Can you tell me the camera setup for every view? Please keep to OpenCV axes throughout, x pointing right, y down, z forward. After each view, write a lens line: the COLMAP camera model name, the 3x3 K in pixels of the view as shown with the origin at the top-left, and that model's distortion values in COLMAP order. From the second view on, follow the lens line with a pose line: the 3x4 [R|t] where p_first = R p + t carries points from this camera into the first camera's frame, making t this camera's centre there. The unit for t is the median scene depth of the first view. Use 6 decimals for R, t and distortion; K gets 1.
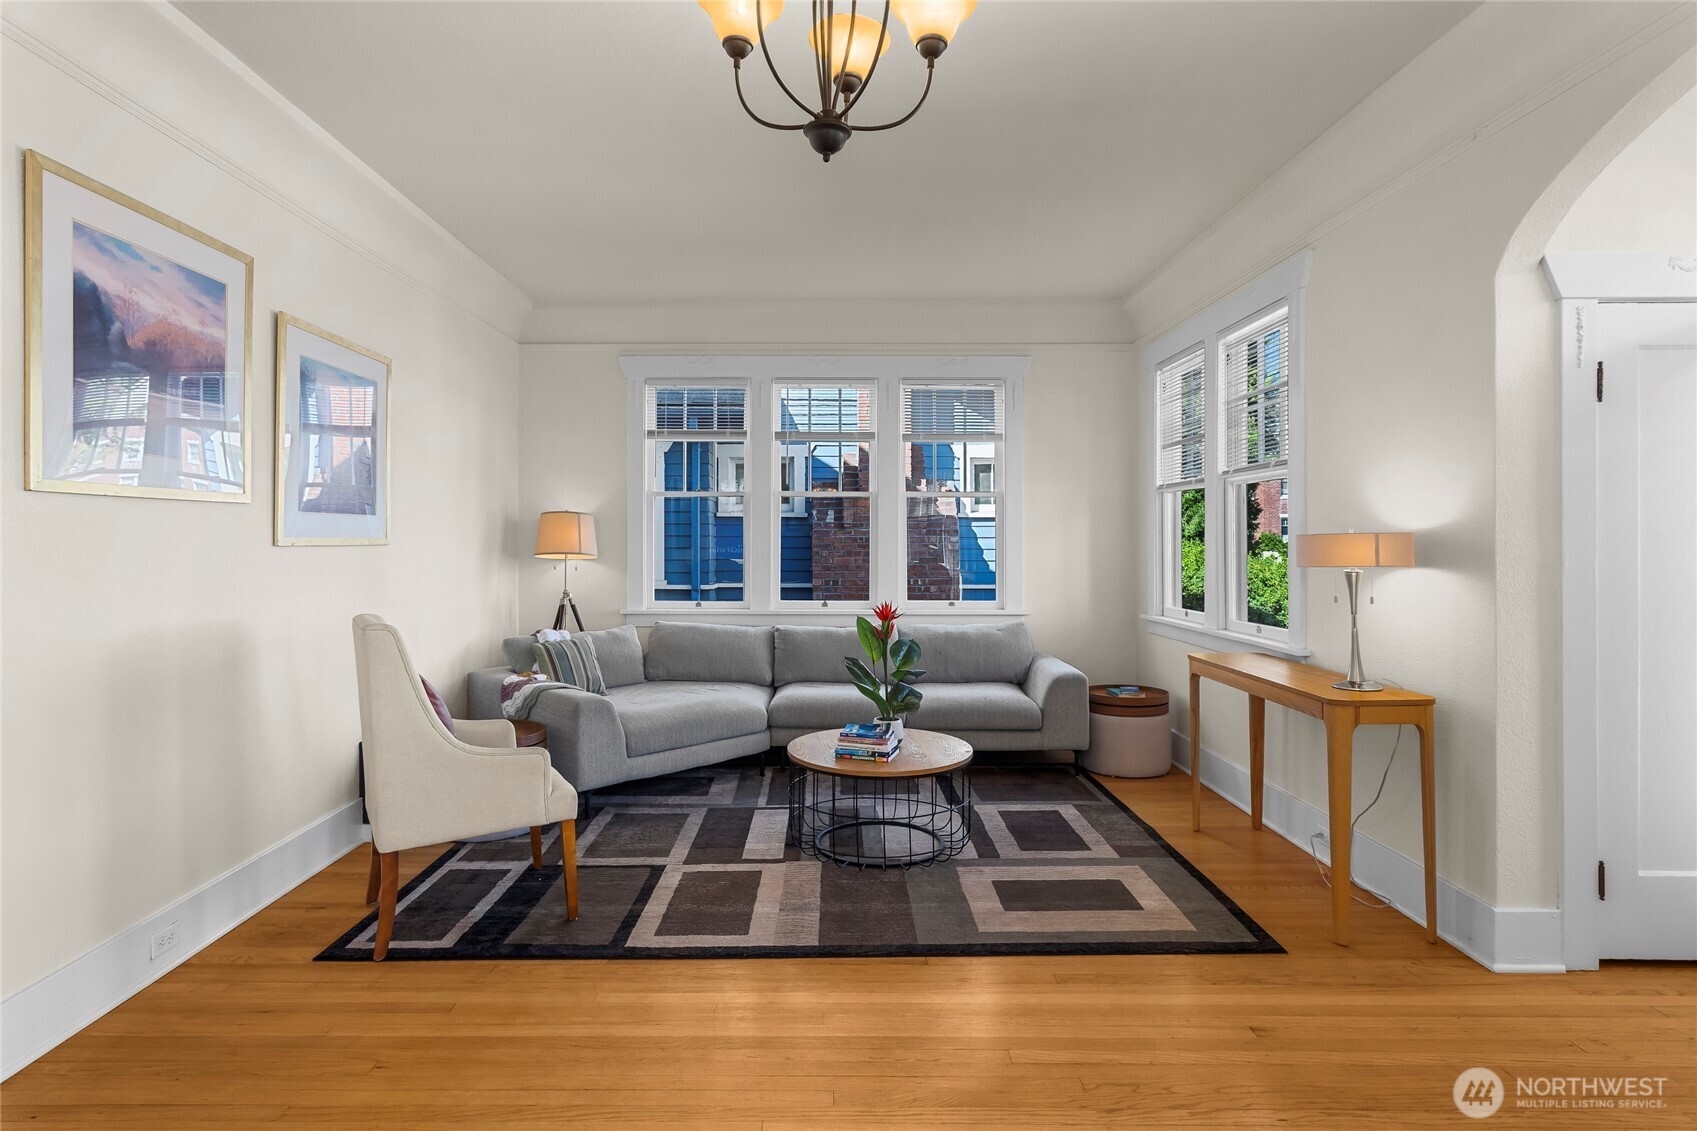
lens RADIAL K [[898.5, 0, 846.0], [0, 898.5, 559.6], [0, 0, 1]] dist [-0.018467, 0.000126]
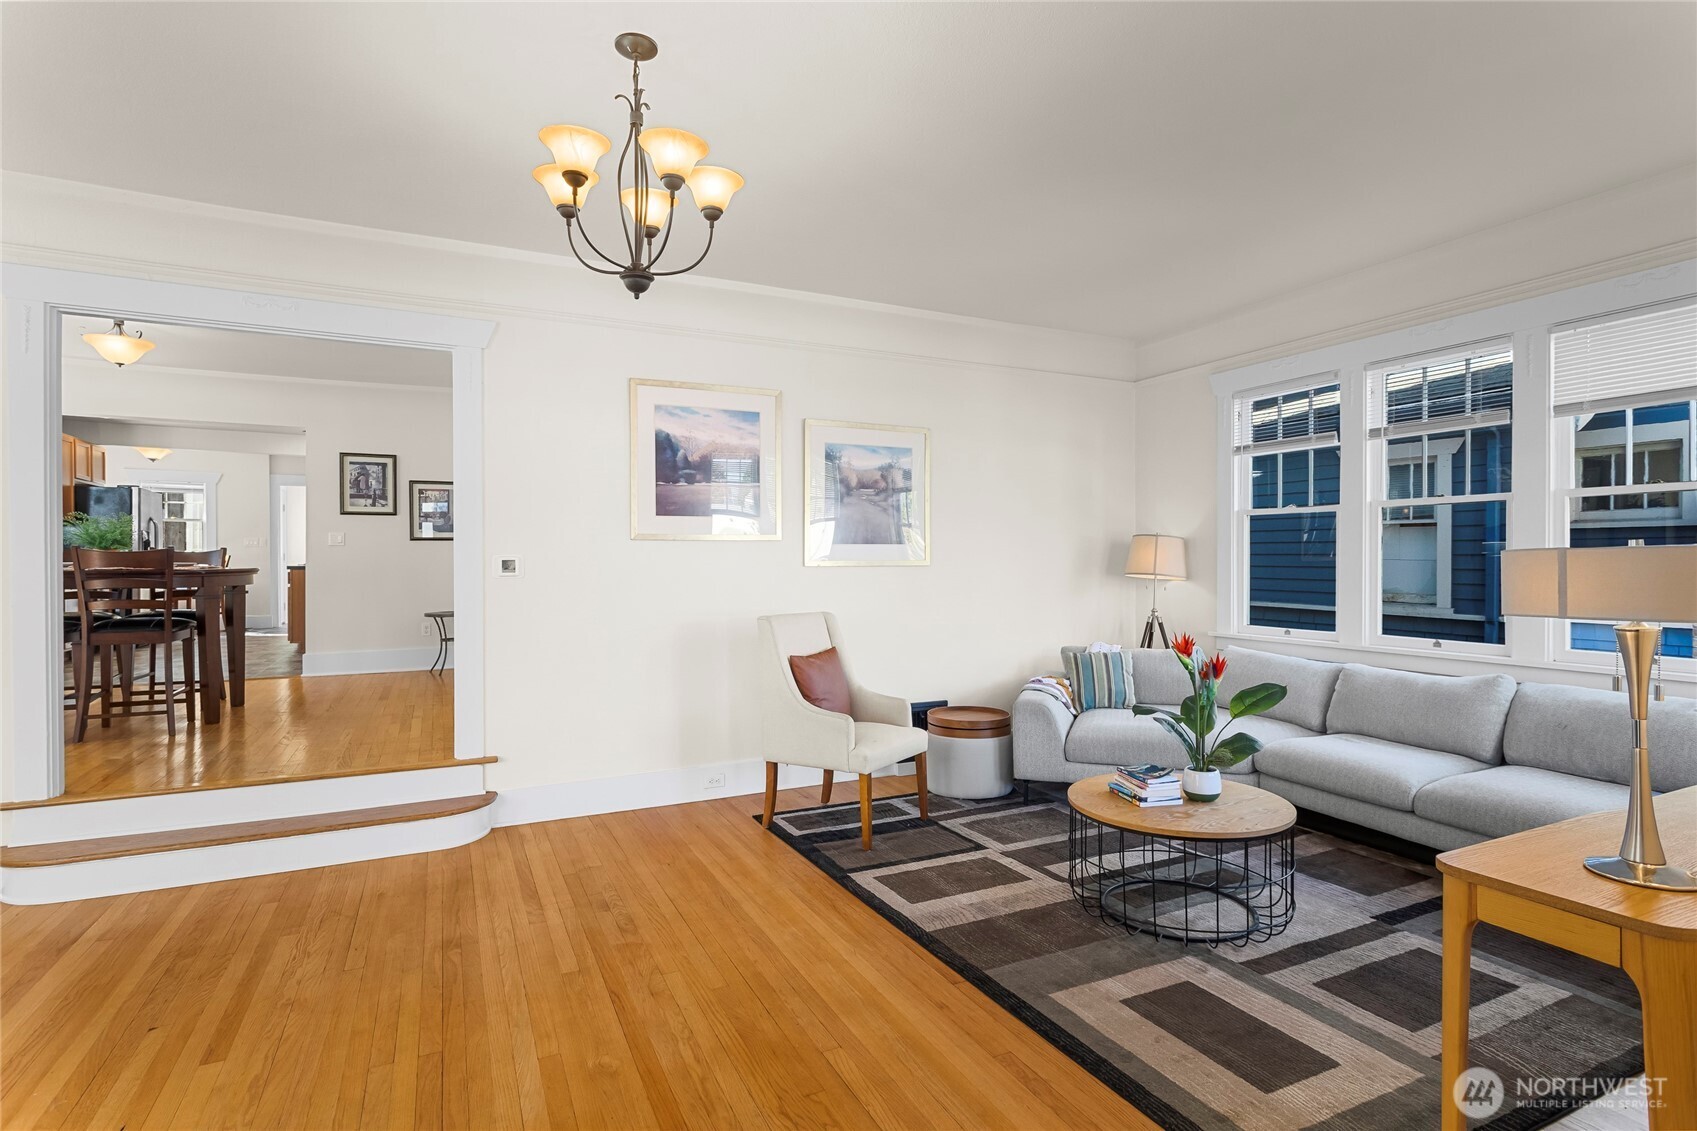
lens RADIAL K [[881.4, 0, 848.1], [0, 881.4, 565.5], [0, 0, 1]] dist [0.000887, 0.000147]
pose [[0.412897, 0.003569, -0.910771, 0.762832], [-0.017321, 0.999842, -0.003934, -0.009809], [0.910613, 0.017400, 0.412894, 0.383009]]
